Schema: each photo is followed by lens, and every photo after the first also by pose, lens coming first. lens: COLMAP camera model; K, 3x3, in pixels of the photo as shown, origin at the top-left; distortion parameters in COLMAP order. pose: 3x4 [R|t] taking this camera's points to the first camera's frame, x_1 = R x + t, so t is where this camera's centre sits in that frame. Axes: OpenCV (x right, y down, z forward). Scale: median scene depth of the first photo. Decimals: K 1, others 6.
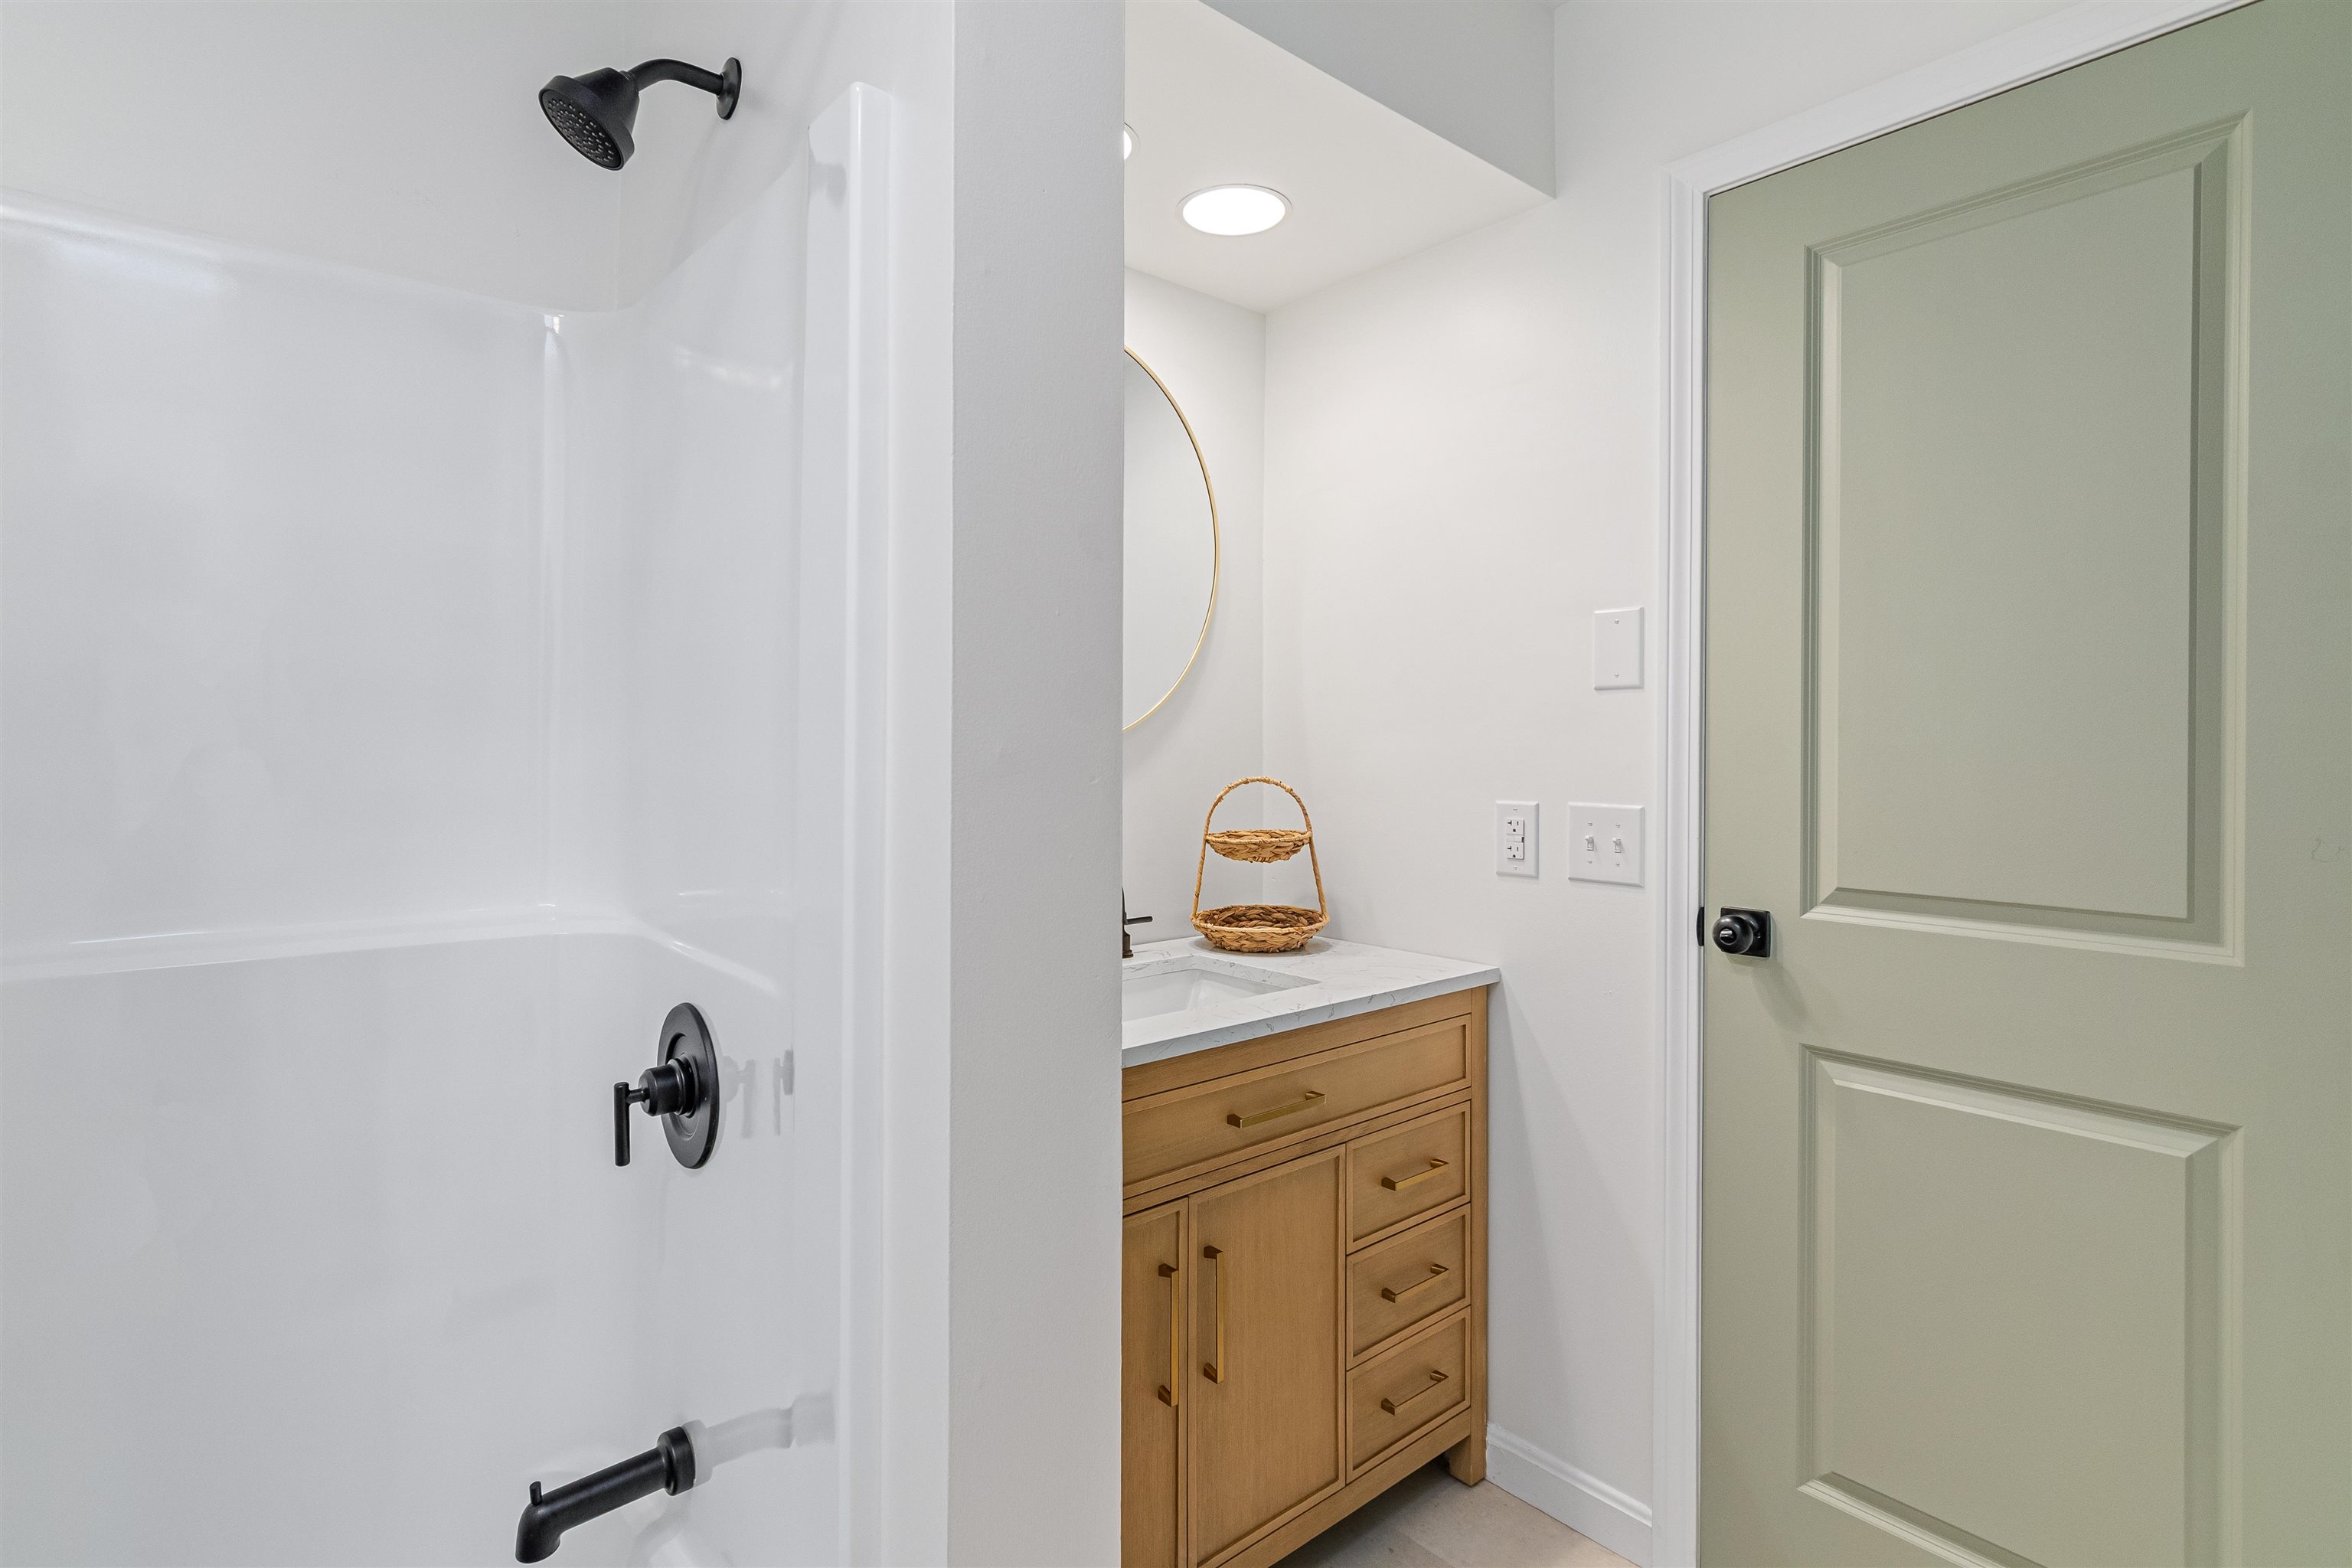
lens RADIAL K [[1140.7, 0, 1166.7], [0, 1140.7, 753.5], [0, 0, 1]] dist [0.002283, 0.000811]
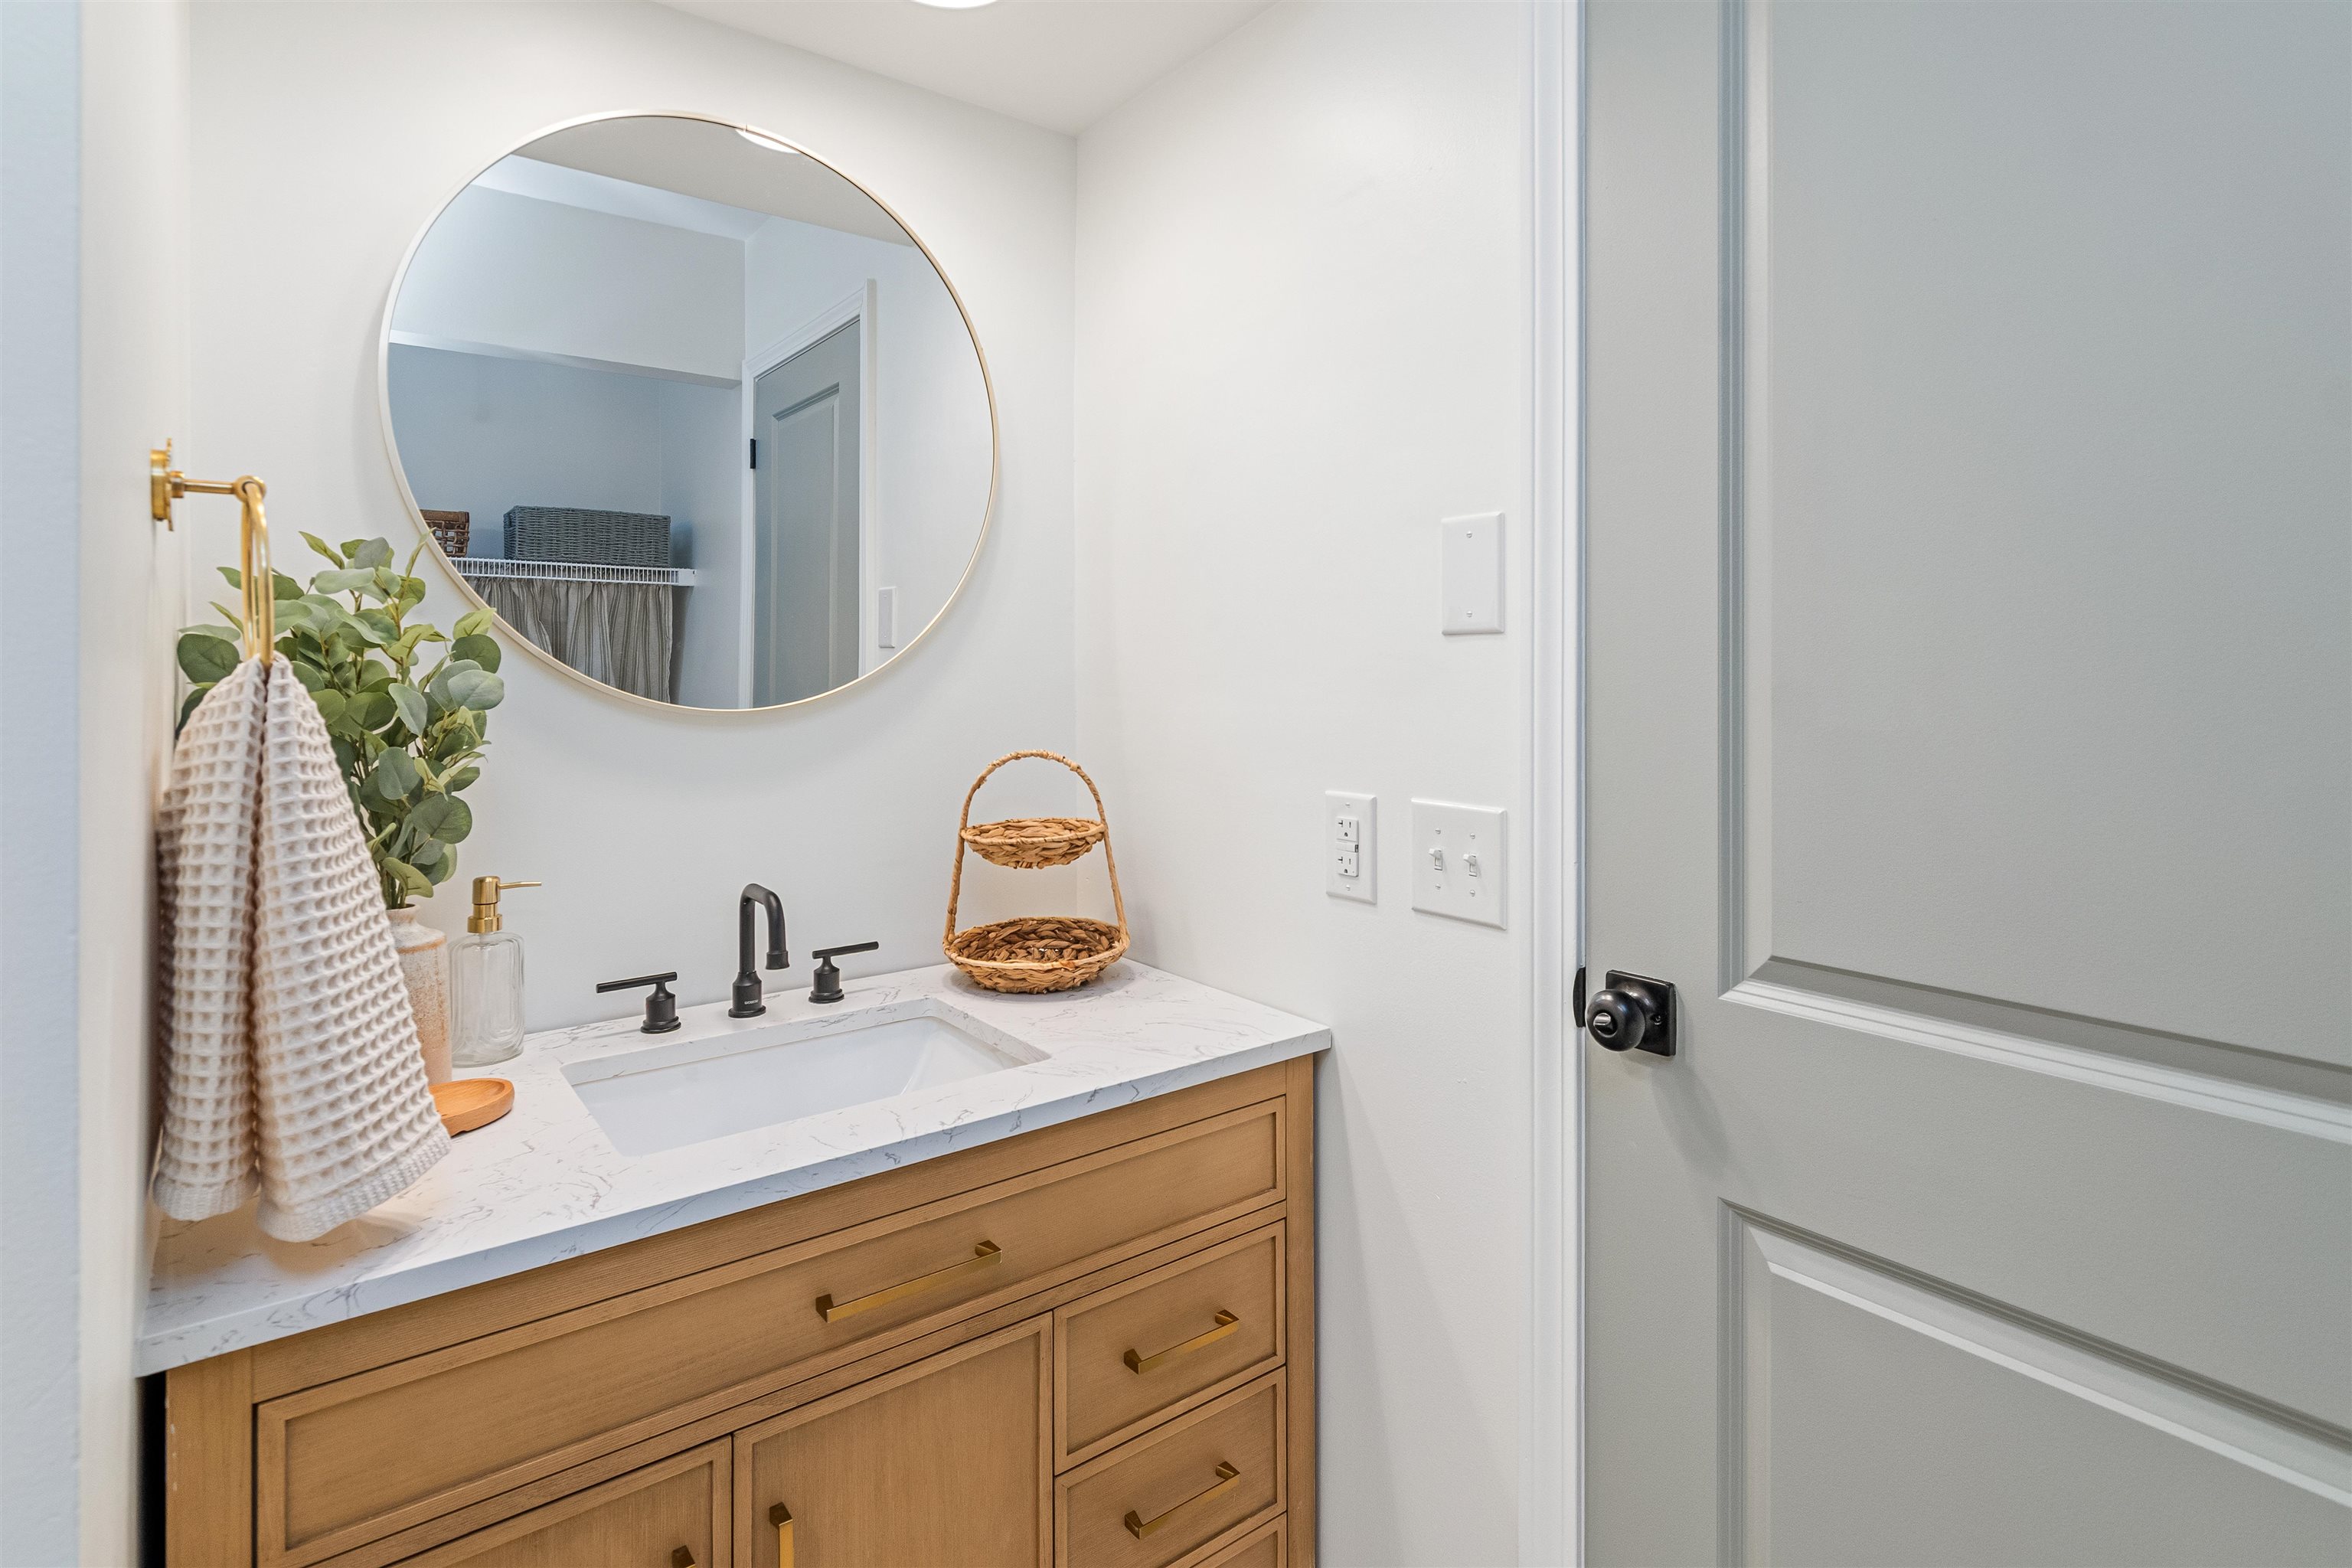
lens RADIAL K [[1167.6, 0, 1181.7], [0, 1167.6, 670.9], [0, 0, 1]] dist [-0.001387, 0.000141]
pose [[0.998556, -0.004629, -0.053521, 0.257644], [0.004297, 0.999971, -0.006318, -0.030631], [0.053548, 0.006079, 0.998547, 0.295948]]
